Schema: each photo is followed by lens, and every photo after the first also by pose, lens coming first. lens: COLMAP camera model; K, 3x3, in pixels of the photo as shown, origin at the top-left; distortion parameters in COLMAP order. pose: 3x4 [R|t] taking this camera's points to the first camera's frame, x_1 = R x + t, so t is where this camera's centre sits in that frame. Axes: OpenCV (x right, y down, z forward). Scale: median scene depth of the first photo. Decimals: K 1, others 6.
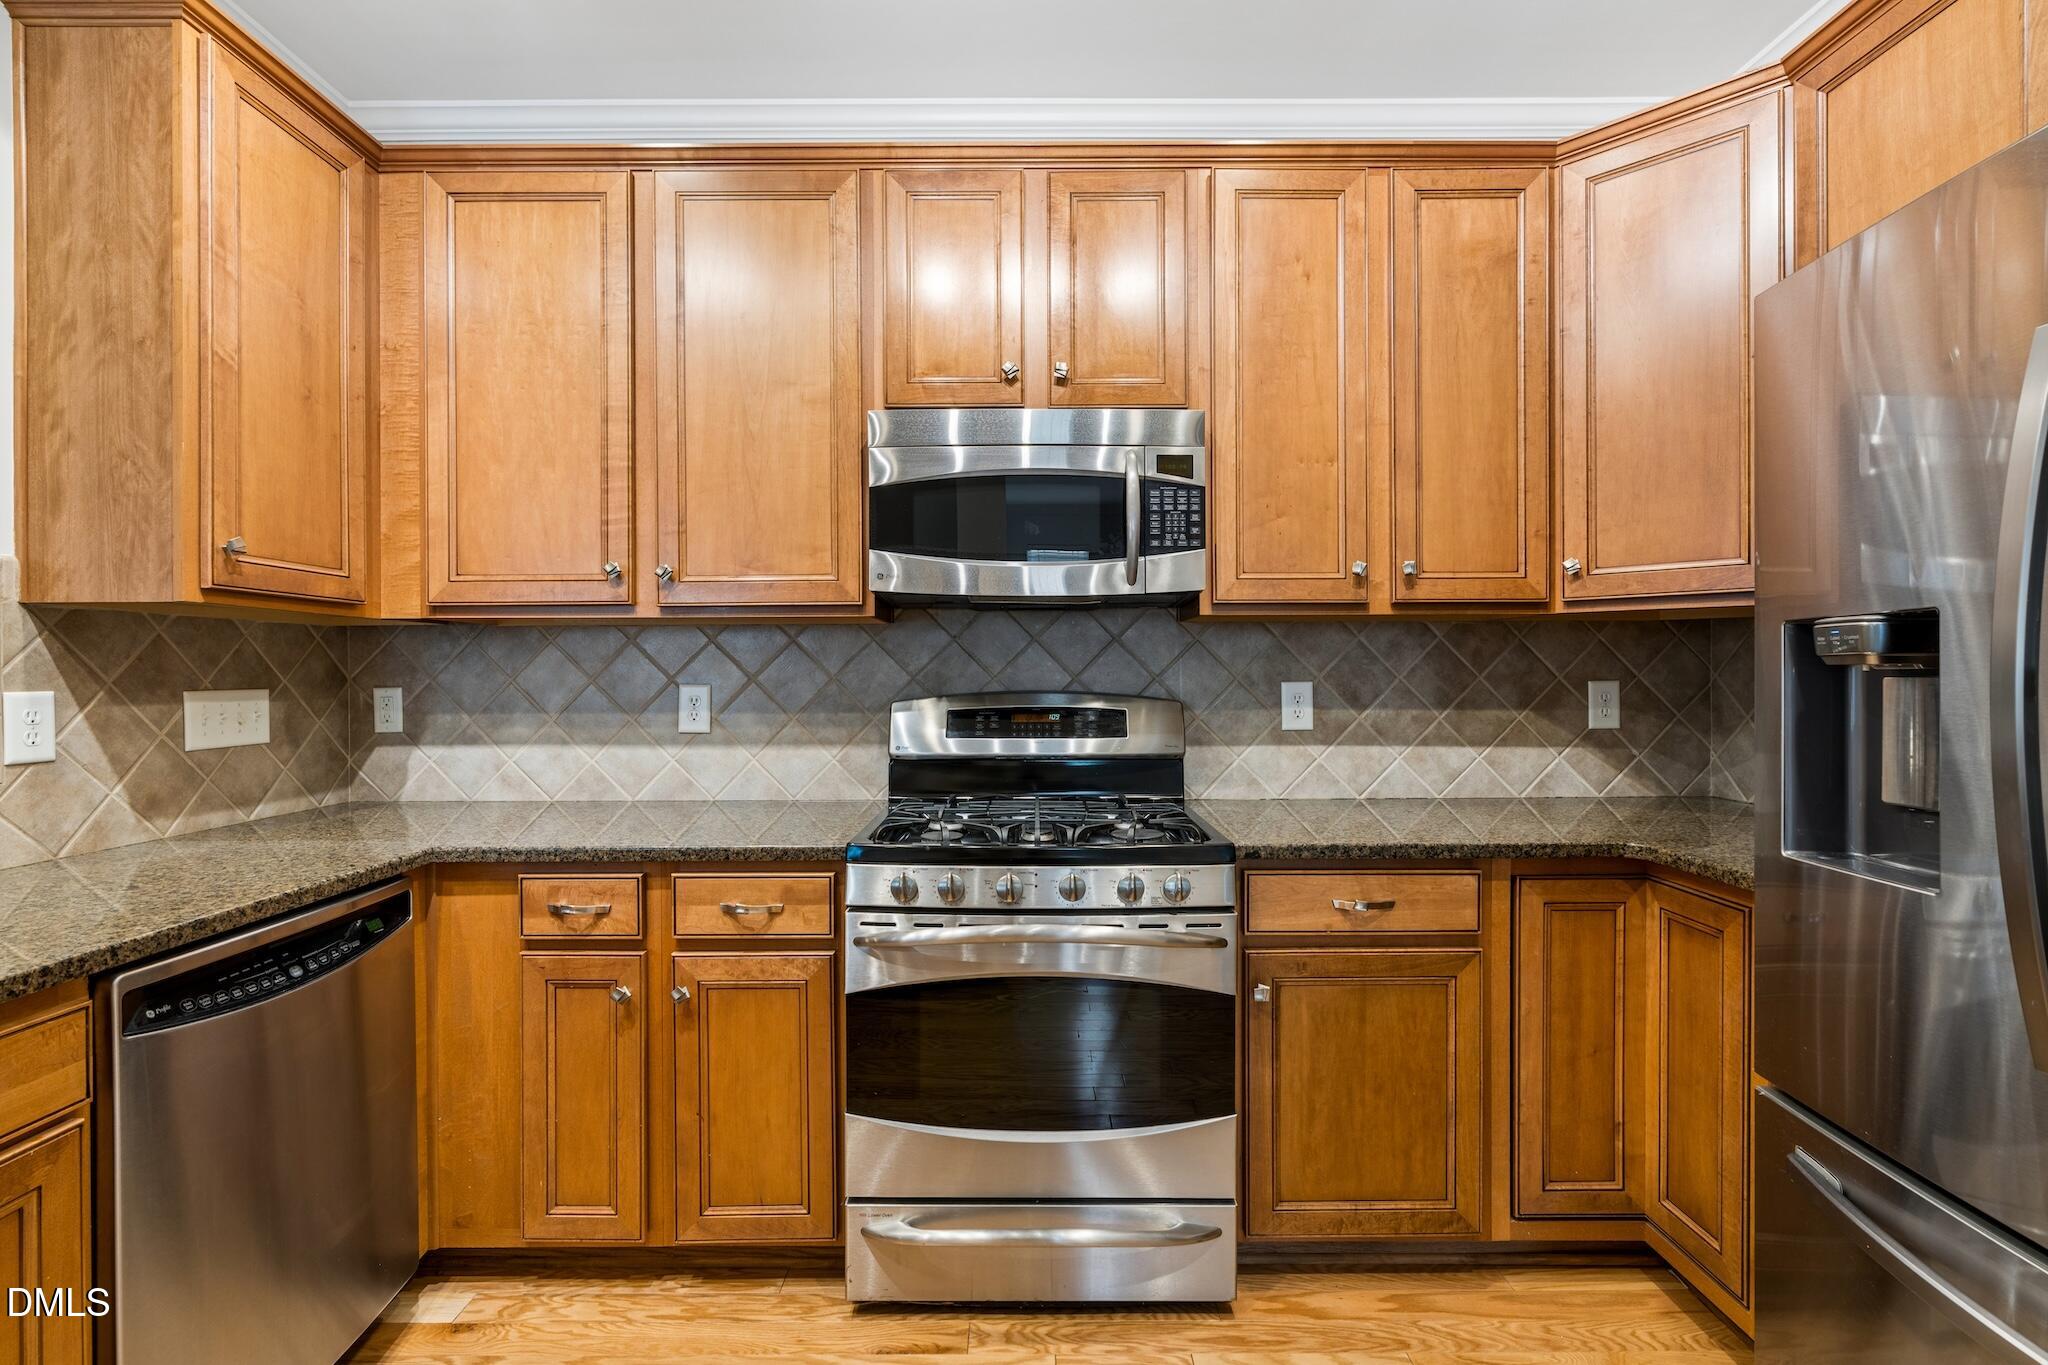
lens RADIAL K [[929.7, 0, 1016.8], [0, 929.7, 677.4], [0, 0, 1]] dist [-0.007619, 0.004198]
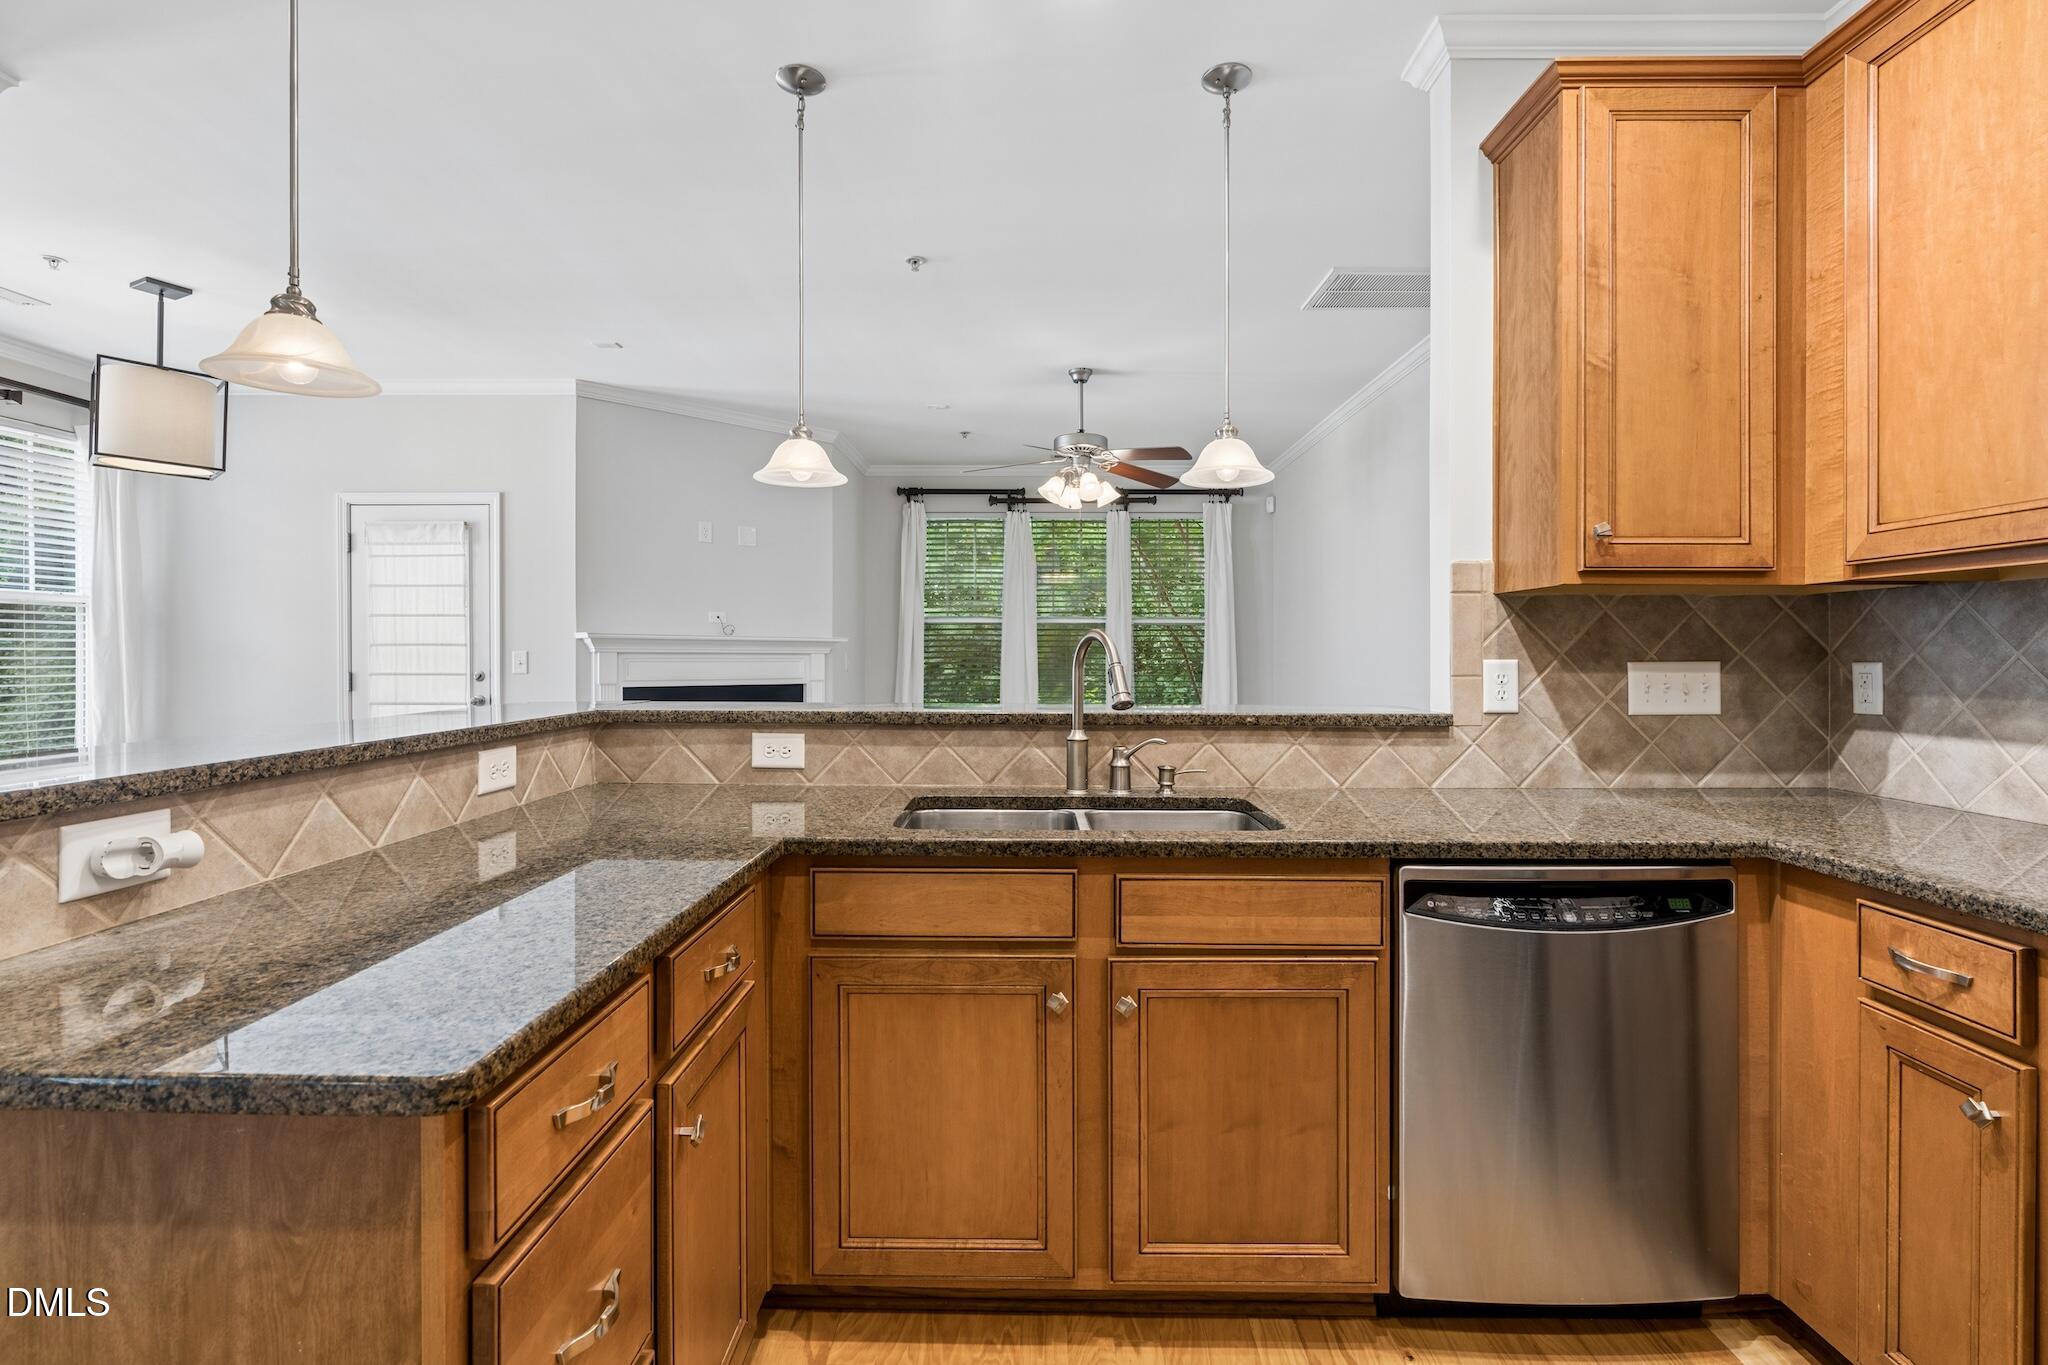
lens RADIAL K [[929.7, 0, 1020.5], [0, 929.7, 658.9], [0, 0, 1]] dist [-0.007619, 0.004198]
pose [[-0.016022, 0.009685, -0.999825, 0.246674], [-0.004681, 0.999941, 0.009761, 0.003783], [0.999861, 0.004836, -0.015976, 0.280625]]
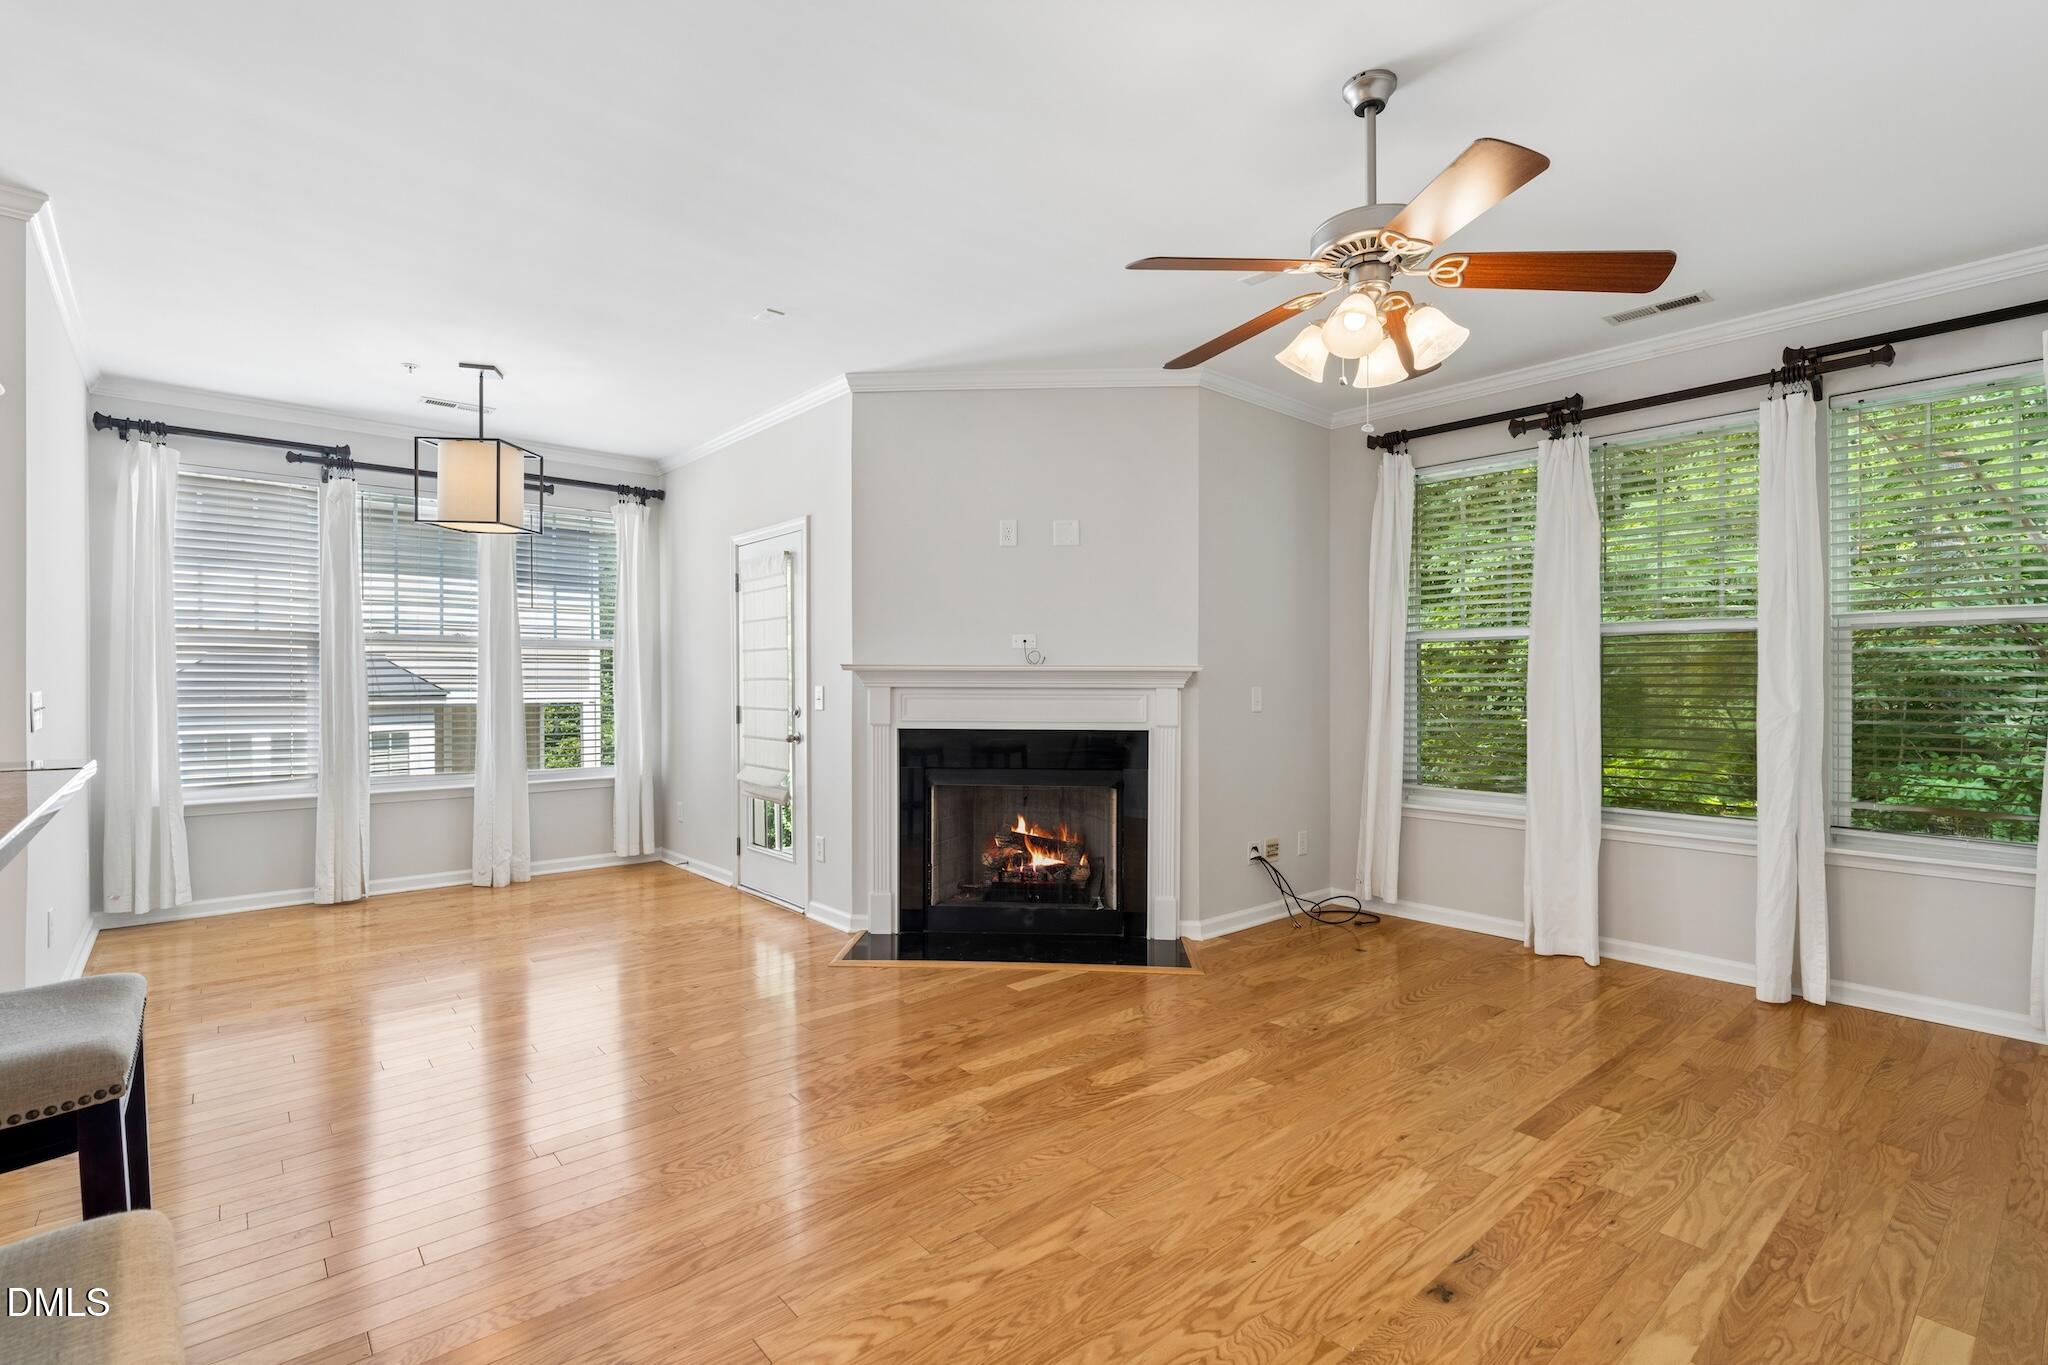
lens RADIAL K [[929.7, 0, 1031.0], [0, 929.7, 692.7], [0, 0, 1]] dist [-0.007619, 0.004198]
pose [[-0.743434, 0.014427, -0.668654, -1.090252], [0.003631, 0.999840, 0.017537, -0.006733], [0.668799, 0.010610, -0.743367, 0.955435]]
